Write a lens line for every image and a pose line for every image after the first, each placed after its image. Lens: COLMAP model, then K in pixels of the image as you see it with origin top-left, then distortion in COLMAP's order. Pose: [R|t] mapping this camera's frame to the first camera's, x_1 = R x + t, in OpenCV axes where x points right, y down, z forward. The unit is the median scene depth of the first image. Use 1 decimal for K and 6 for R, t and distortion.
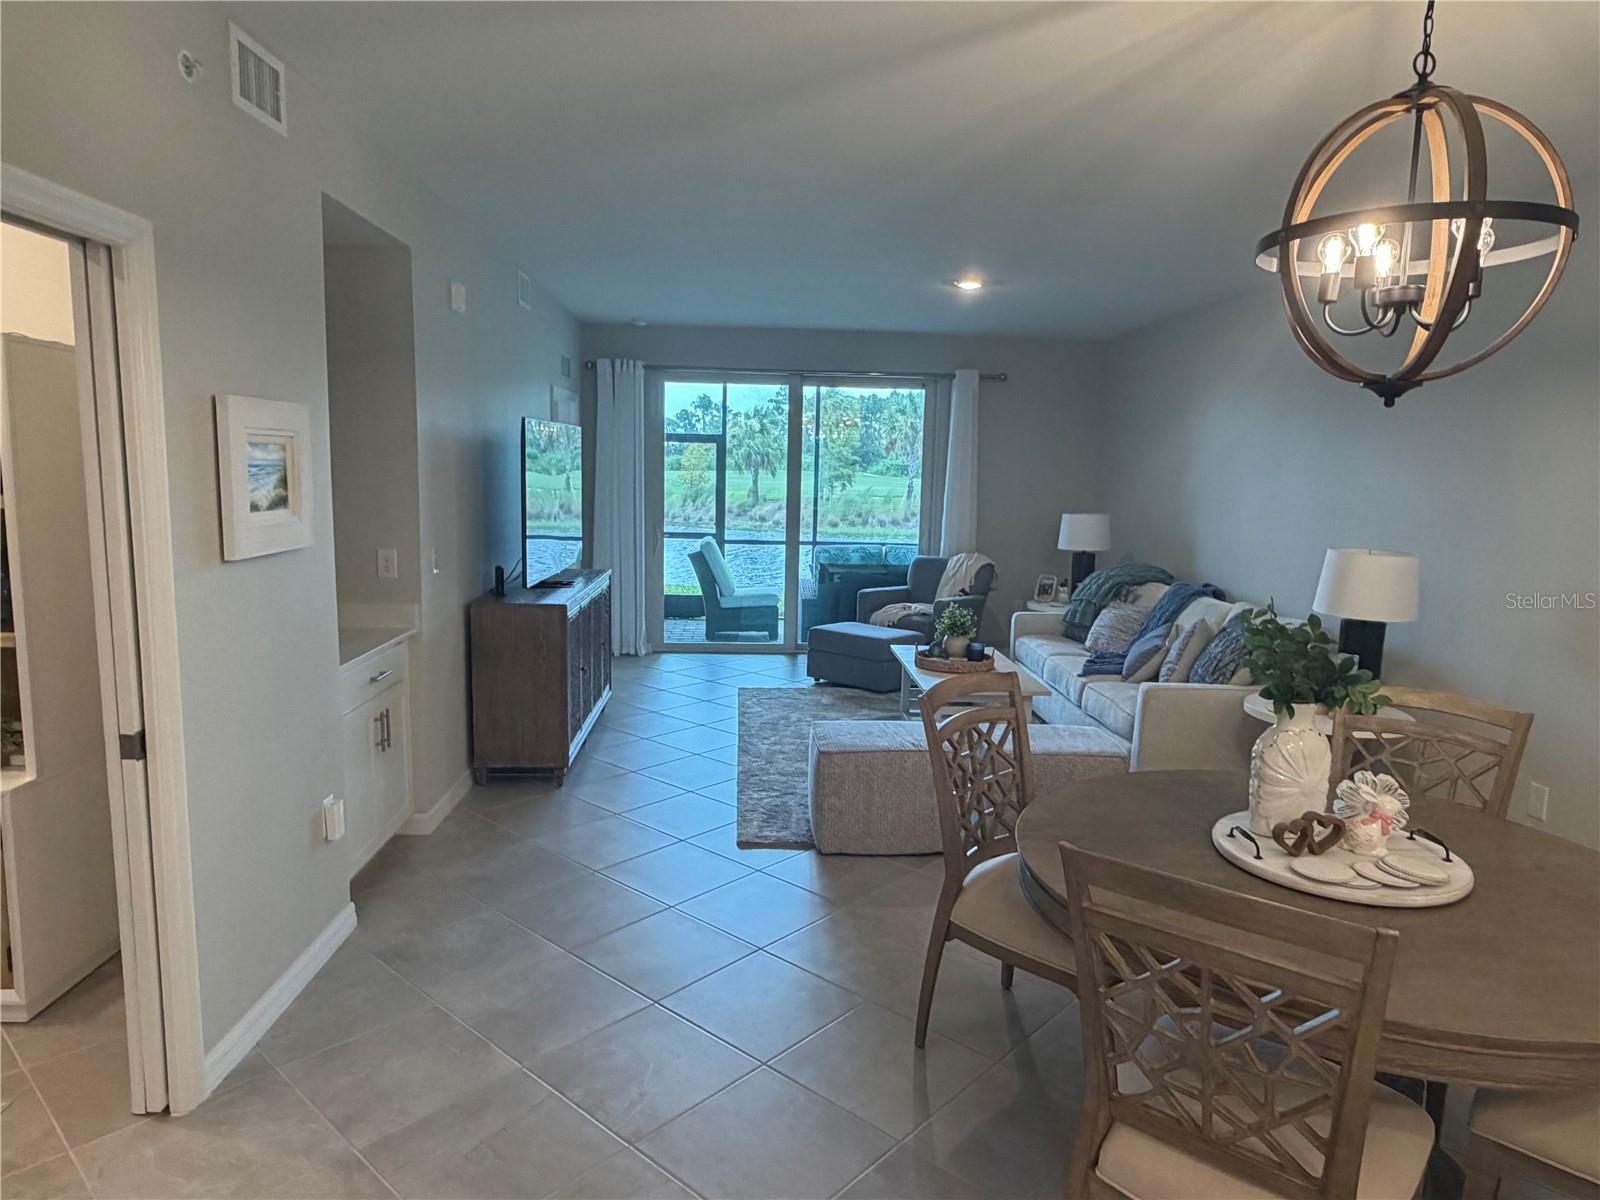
lens RADIAL K [[995.6, 0, 794.2], [0, 995.6, 603.3], [0, 0, 1]] dist [-0.003585, -0.002640]
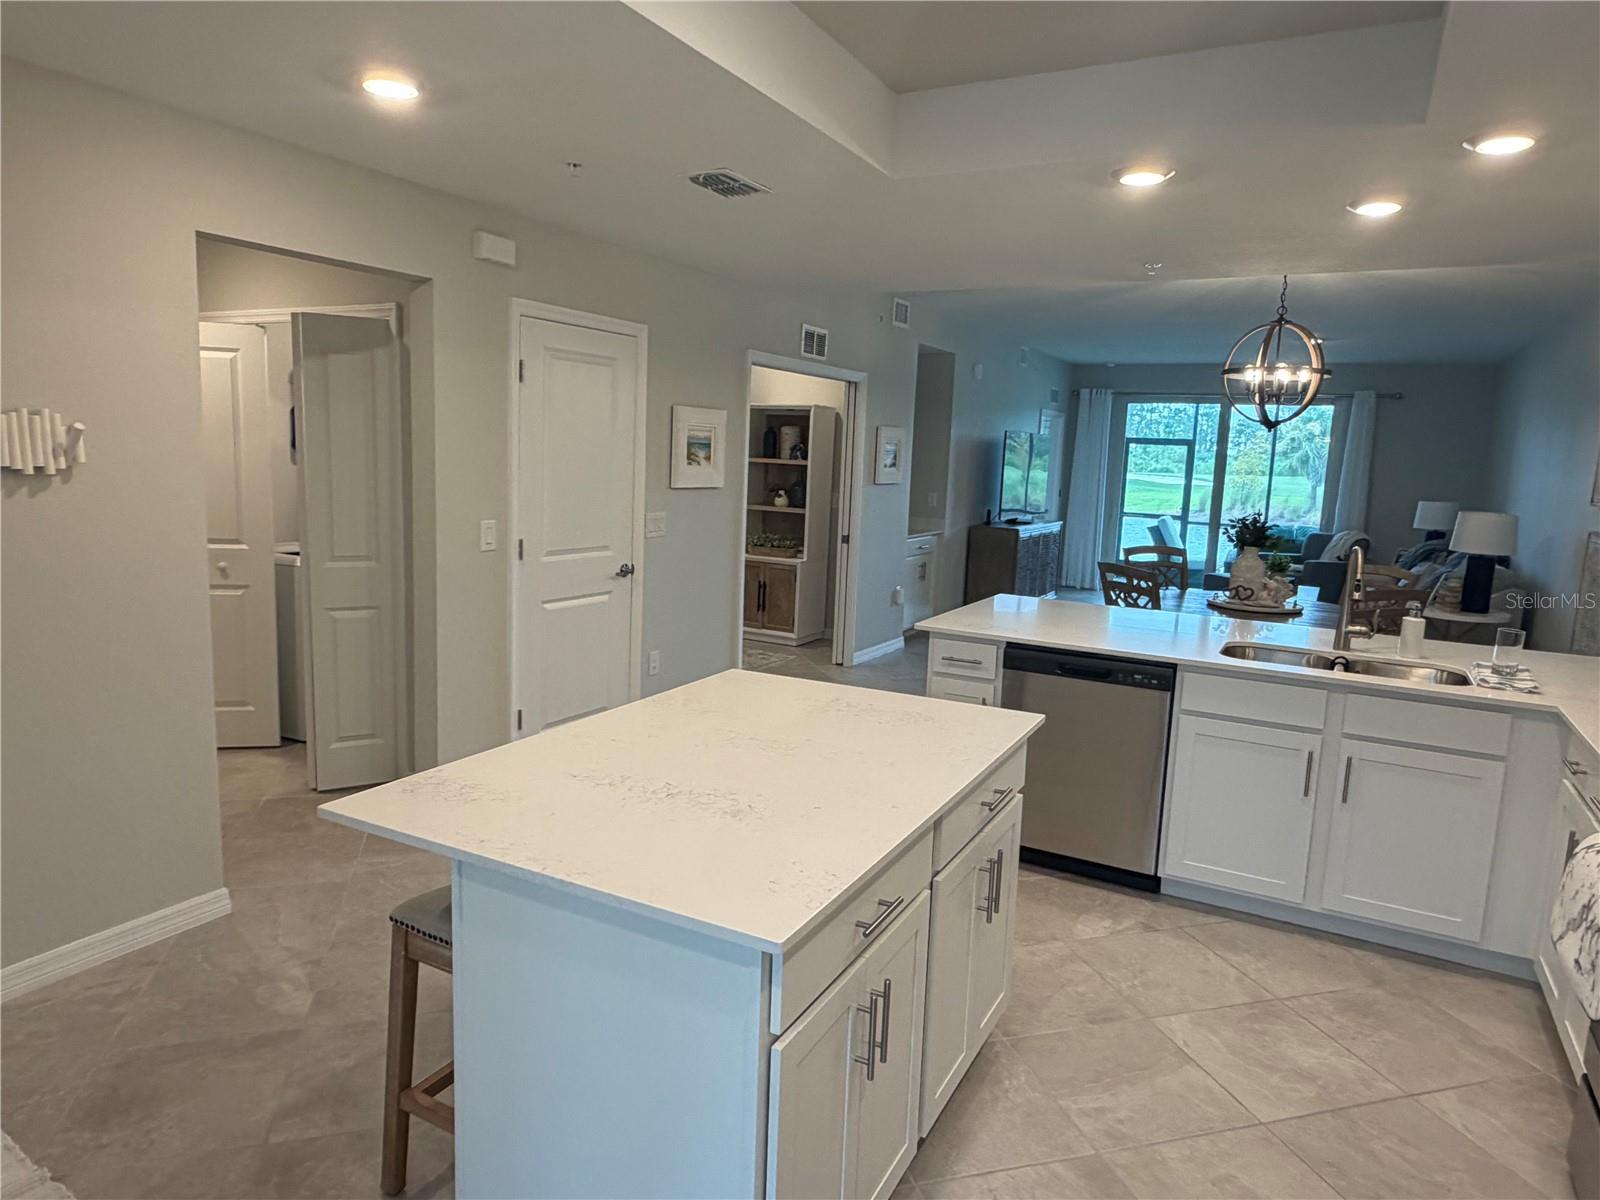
lens RADIAL K [[1012.9, 0, 793.9], [0, 1012.9, 597.0], [0, 0, 1]] dist [0.001761, 0.001037]
pose [[0.852959, 0.085490, -0.514930, 0.265629], [-0.091171, 0.995733, 0.014294, 0.091893], [0.513954, 0.034754, 0.857113, -0.563900]]
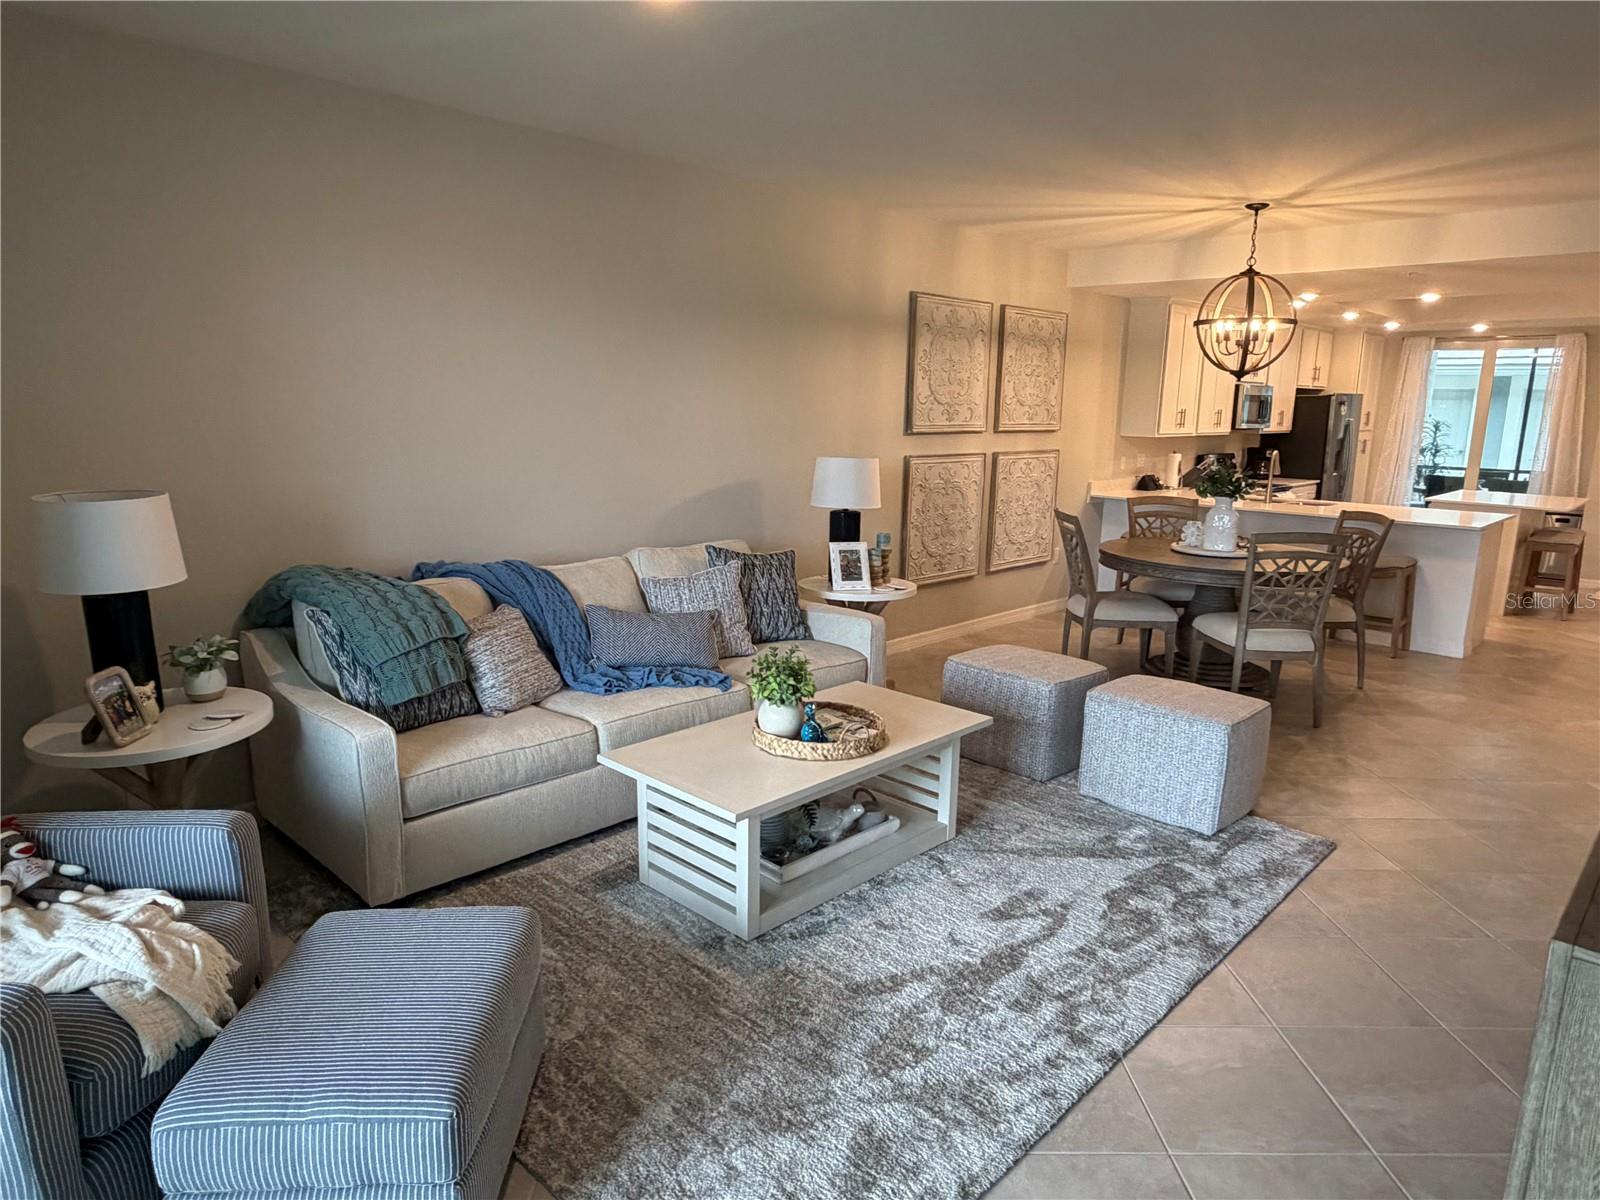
lens RADIAL K [[995.6, 0, 794.2], [0, 995.6, 603.3], [0, 0, 1]] dist [-0.003585, -0.002640]
pose [[-0.681409, -0.179246, 0.709614, -0.177789], [0.071122, 0.948743, 0.307943, -0.151775], [-0.728439, 0.260304, -0.633734, 1.051219]]
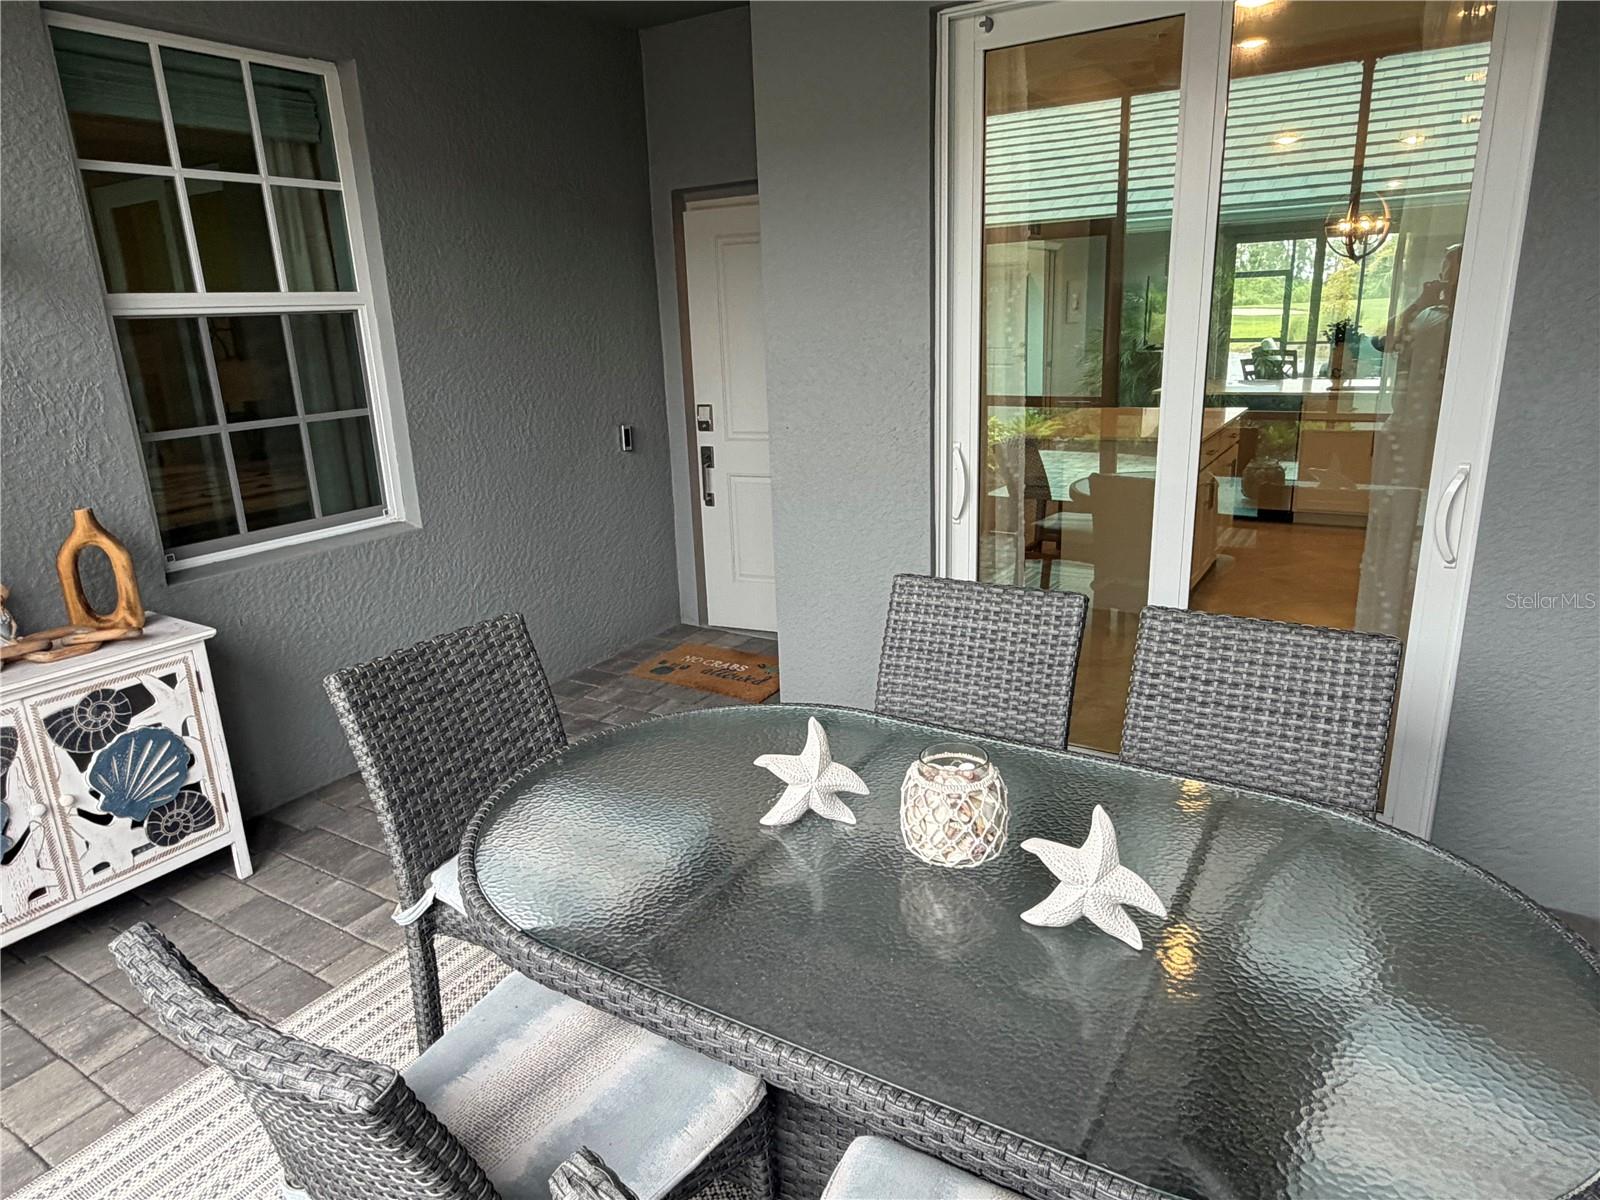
lens RADIAL K [[995.6, 0, 794.2], [0, 995.6, 603.3], [0, 0, 1]] dist [-0.003585, -0.002640]
pose [[0.816659, 0.107322, -0.567053, 0.329796], [-0.021374, 0.987507, 0.156116, 0.166752], [0.576724, -0.115374, 0.808751, -1.068611]]
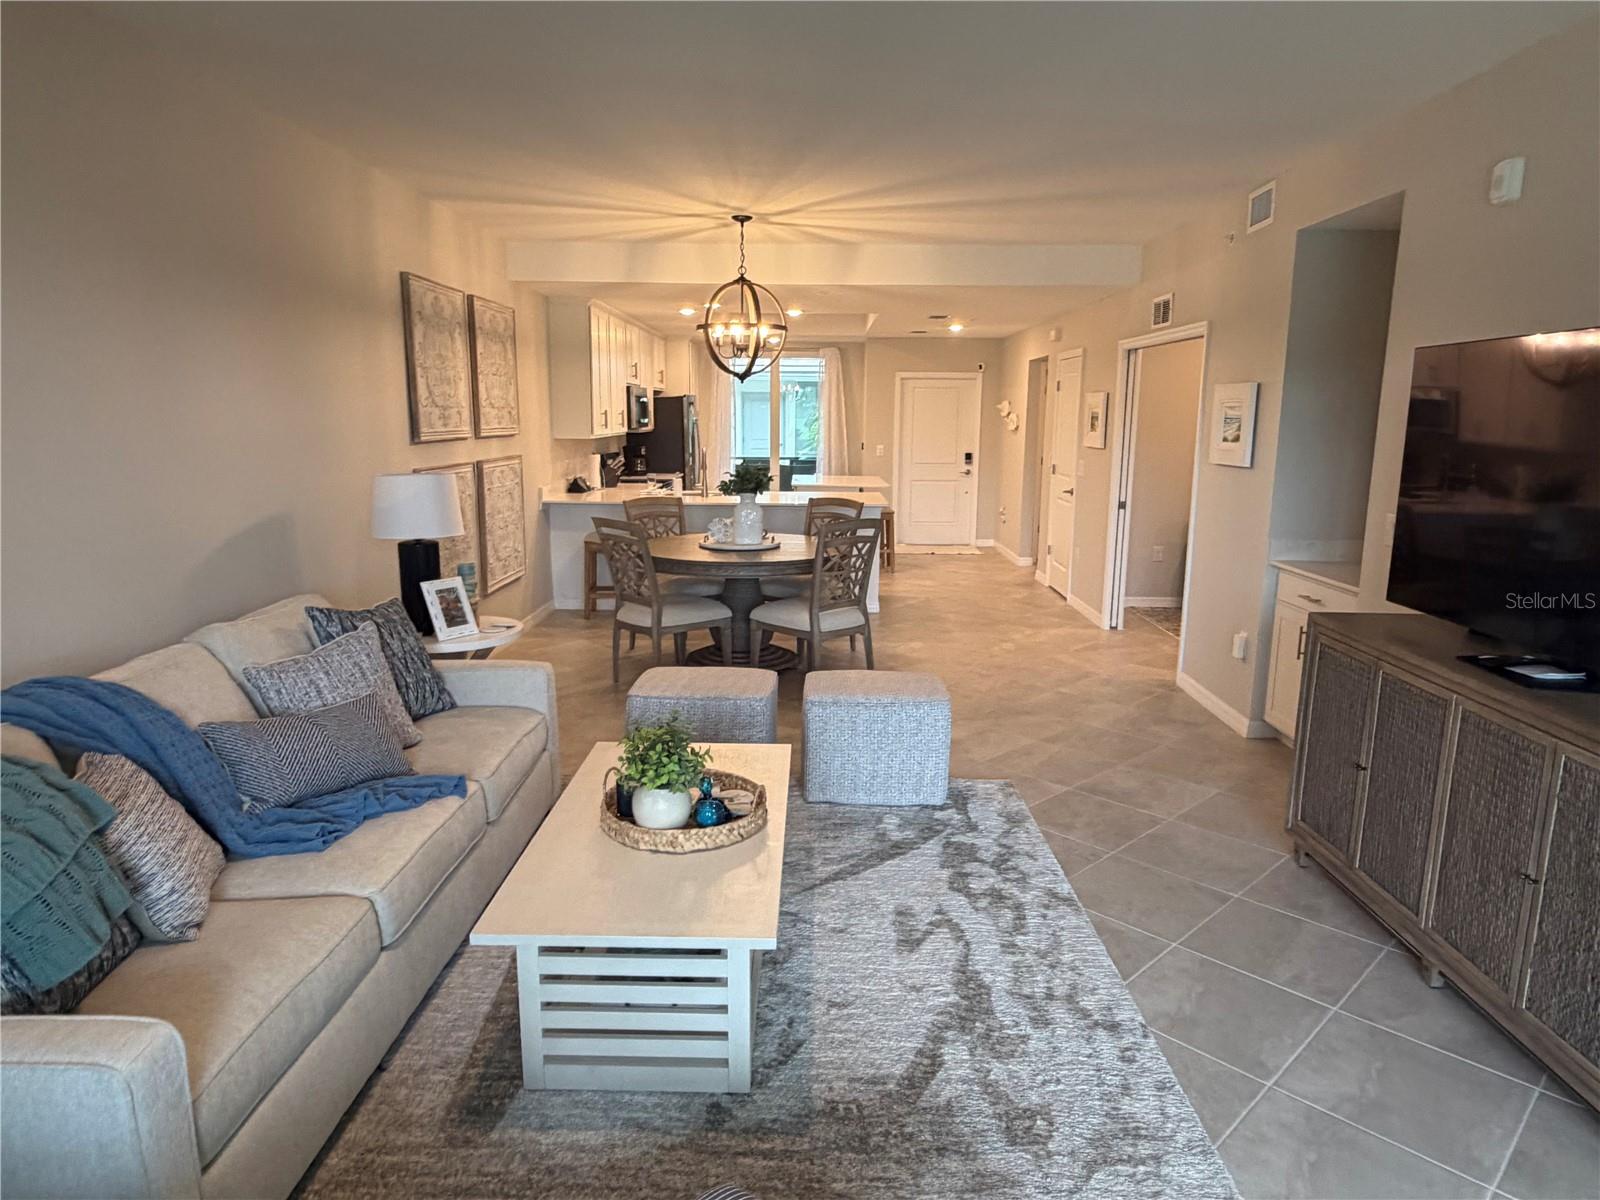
lens RADIAL K [[995.6, 0, 794.2], [0, 995.6, 603.3], [0, 0, 1]] dist [-0.003585, -0.002640]
pose [[-0.997404, -0.042700, 0.057984, 0.066967], [-0.021509, 0.945125, 0.326000, -0.149497], [-0.068723, 0.323907, -0.943590, 1.091264]]
